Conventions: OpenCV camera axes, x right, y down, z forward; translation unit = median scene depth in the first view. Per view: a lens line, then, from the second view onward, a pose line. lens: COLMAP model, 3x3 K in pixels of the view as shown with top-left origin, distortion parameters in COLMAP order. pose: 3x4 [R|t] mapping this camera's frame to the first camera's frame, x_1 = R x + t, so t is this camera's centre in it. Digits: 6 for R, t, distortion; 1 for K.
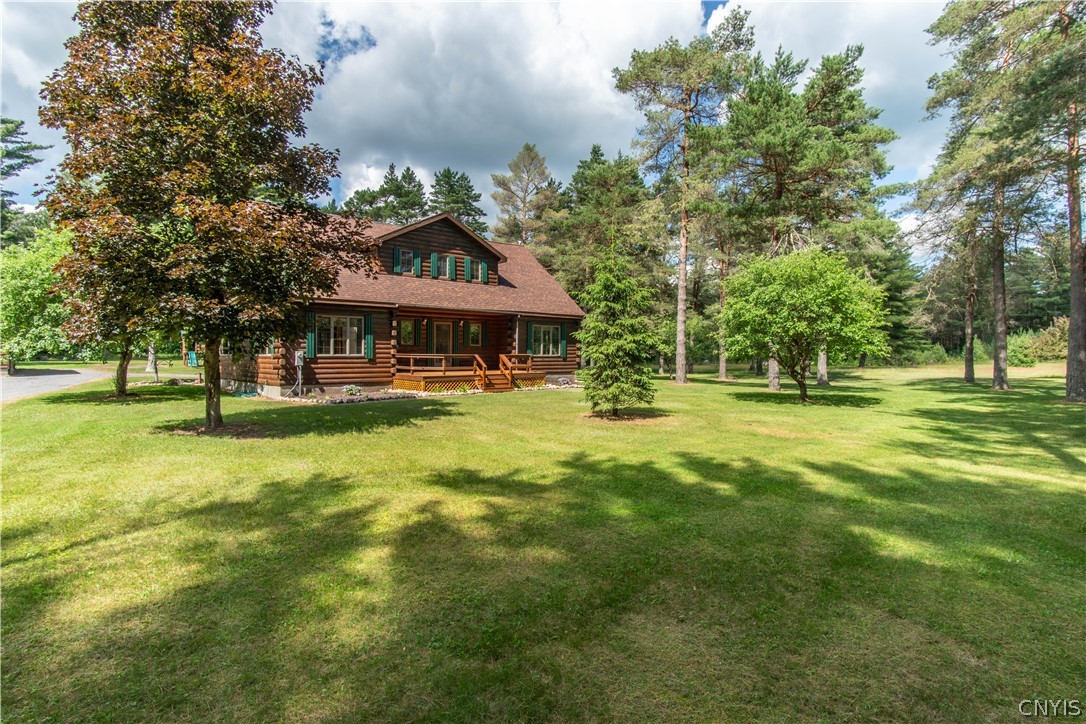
lens RADIAL K [[582.1, 0, 542.2], [0, 582.1, 398.7], [0, 0, 1]] dist [0.006156, 0.000879]
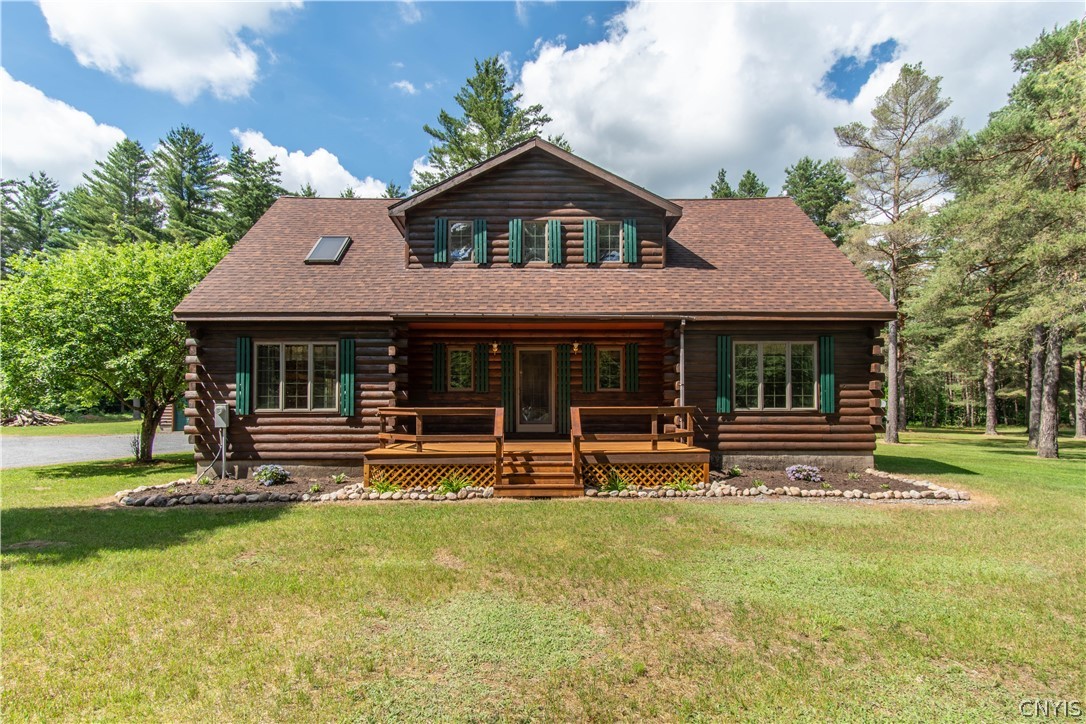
lens RADIAL K [[582.1, 0, 542.2], [0, 582.1, 398.7], [0, 0, 1]] dist [0.006156, 0.000879]
pose [[0.752263, -0.012709, -0.658740, 0.180874], [-0.048020, 0.996097, -0.074054, -0.047213], [0.657111, 0.087341, 0.748717, 0.624087]]
